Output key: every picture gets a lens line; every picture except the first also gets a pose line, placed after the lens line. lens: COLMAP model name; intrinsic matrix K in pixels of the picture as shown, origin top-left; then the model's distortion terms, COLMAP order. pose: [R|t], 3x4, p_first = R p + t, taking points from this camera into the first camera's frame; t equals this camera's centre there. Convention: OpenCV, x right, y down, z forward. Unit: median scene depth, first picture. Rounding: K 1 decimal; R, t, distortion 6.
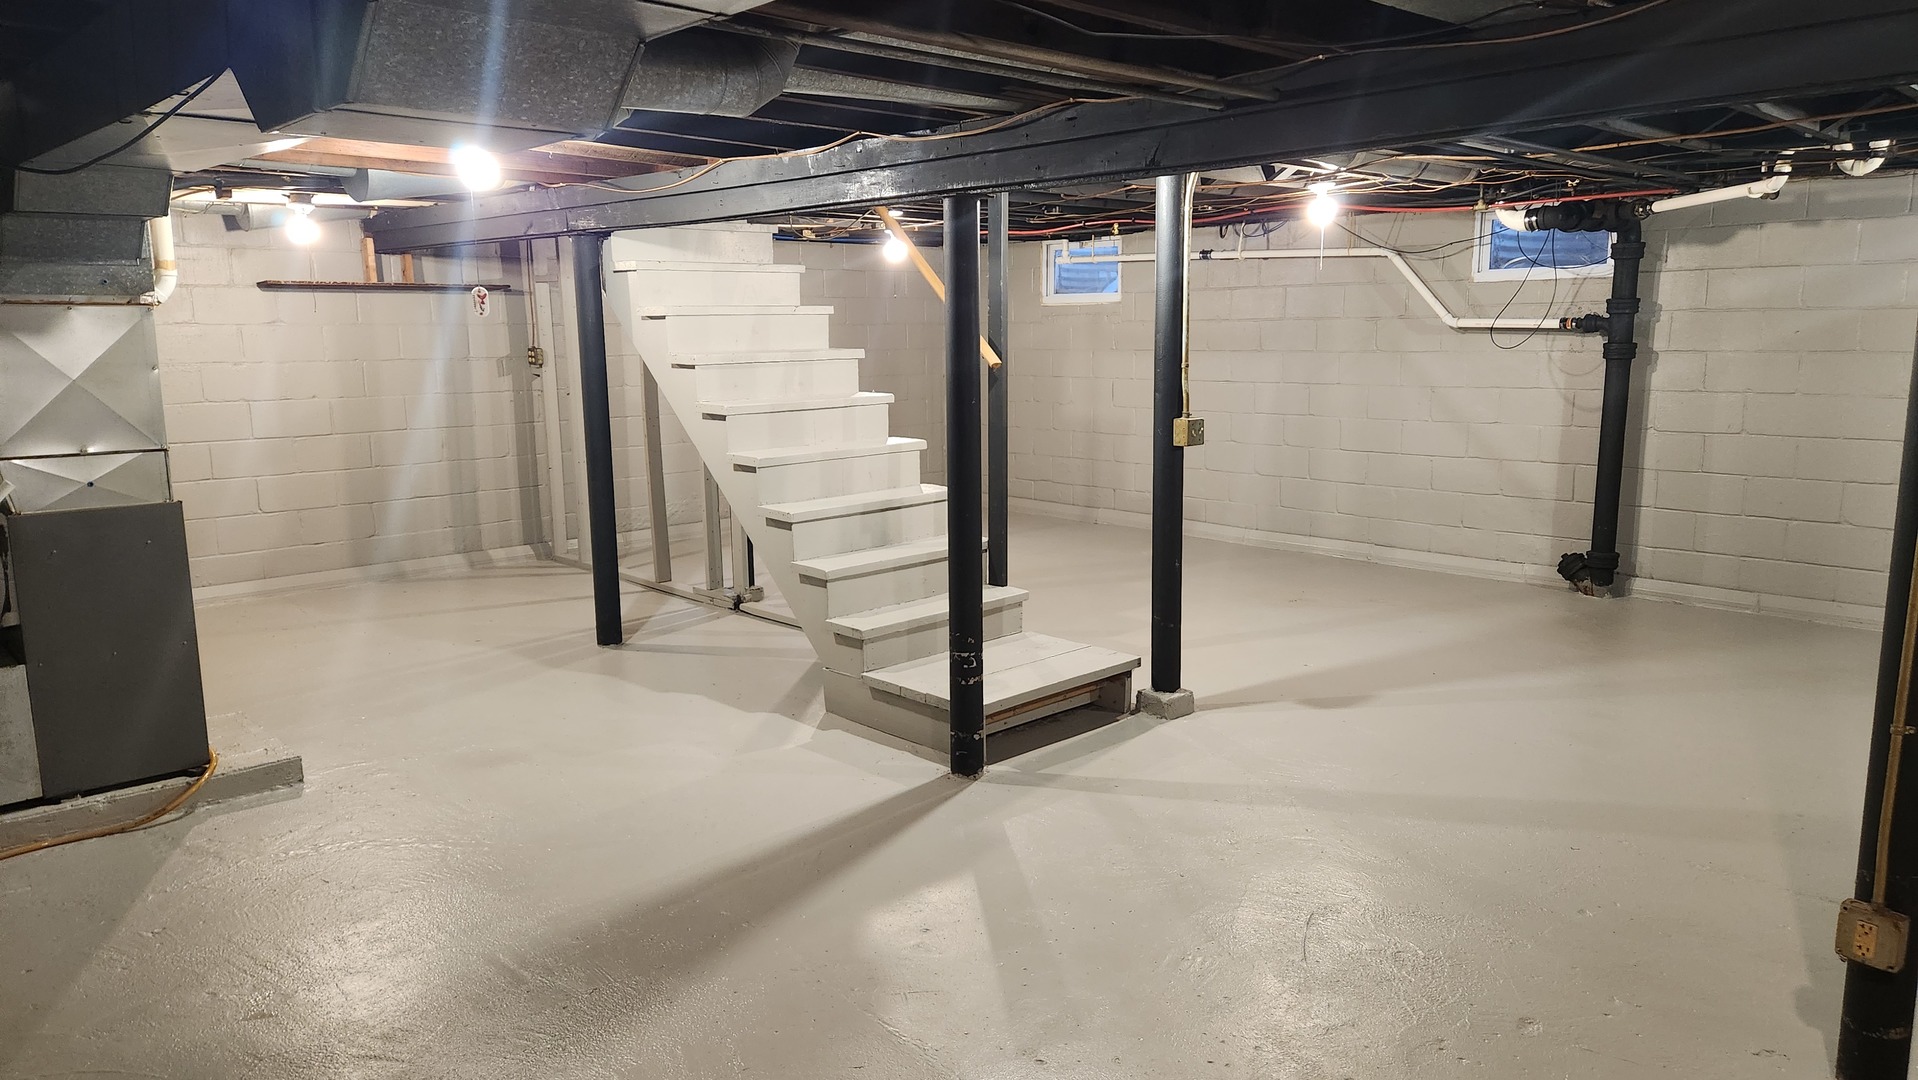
lens RADIAL K [[1302.4, 0, 968.6], [0, 1302.4, 549.7], [0, 0, 1]] dist [0.076698, -0.001436]
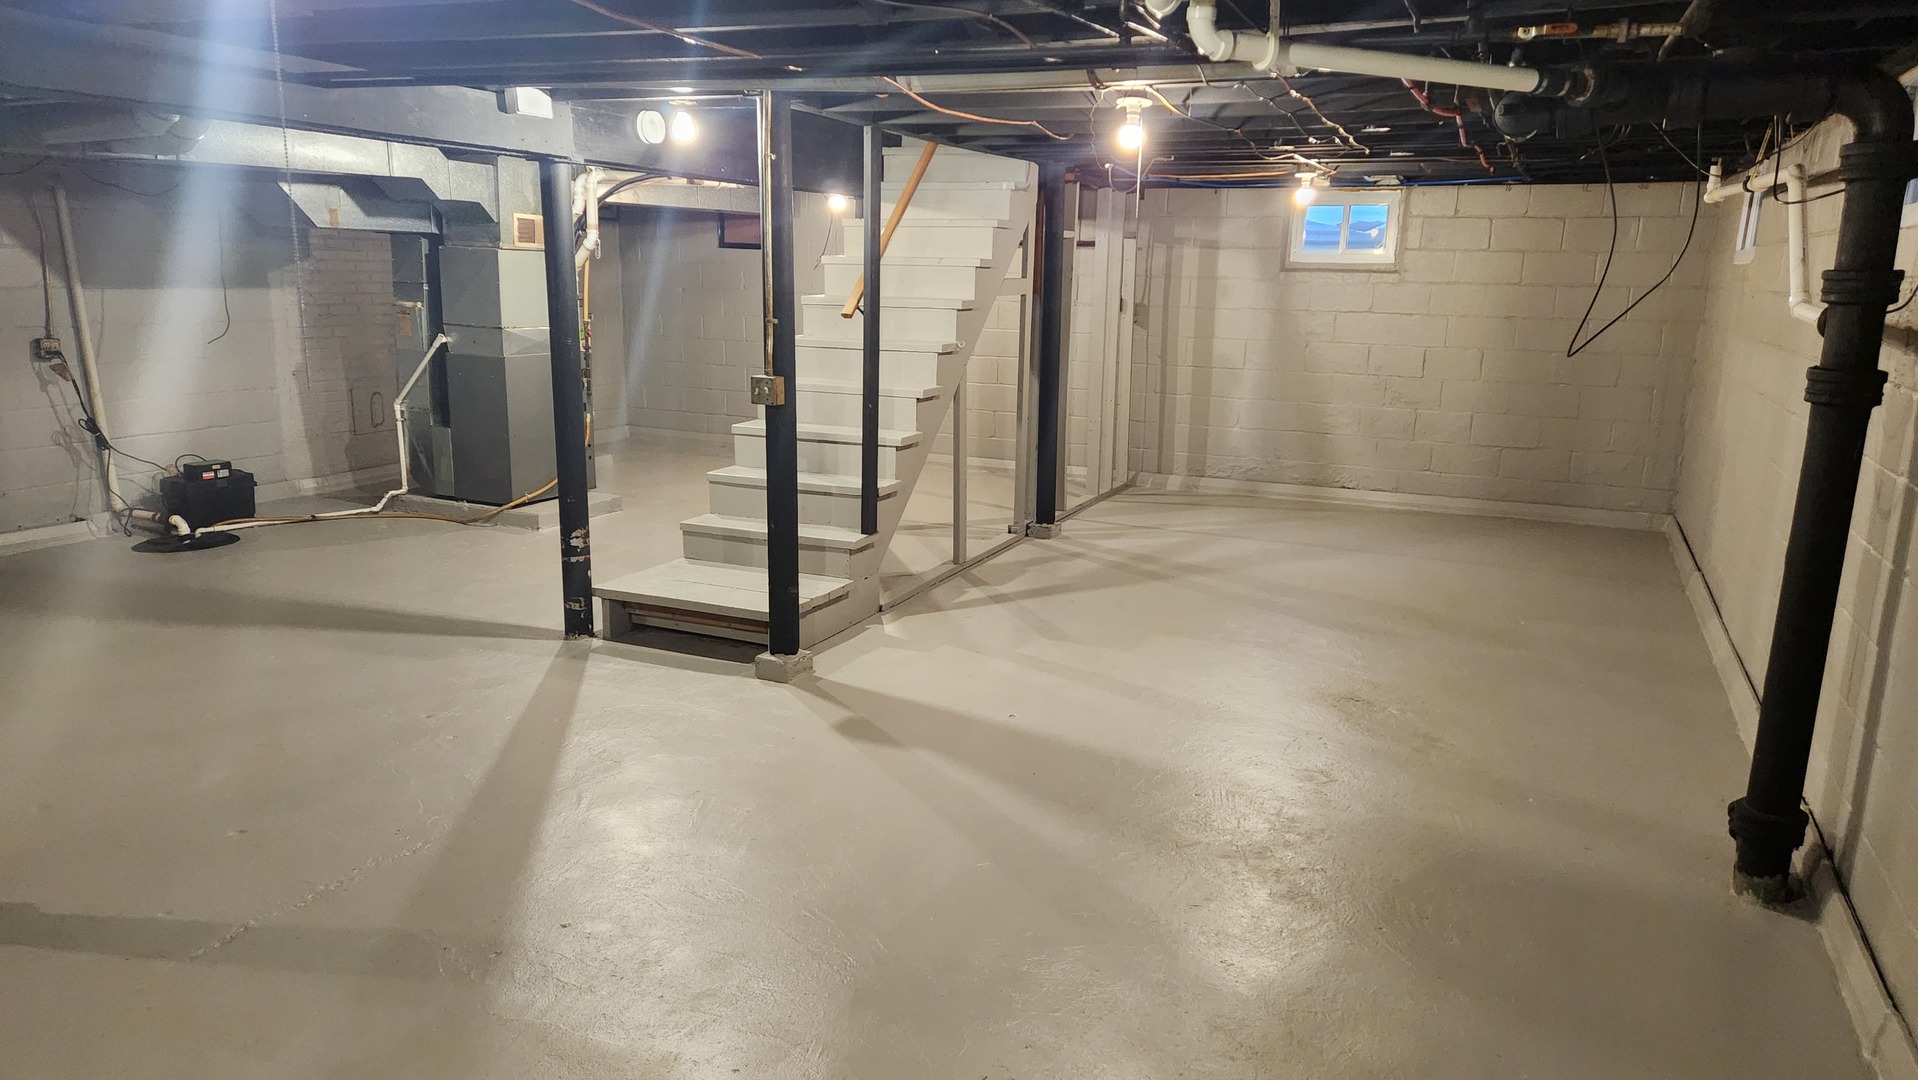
lens RADIAL K [[1302.4, 0, 968.6], [0, 1302.4, 549.7], [0, 0, 1]] dist [0.076698, -0.001436]
pose [[0.354355, 0.209291, -0.911389, 1.055609], [-0.189292, 0.970509, 0.149269, -0.136403], [0.915752, 0.119625, 0.383522, 0.735466]]
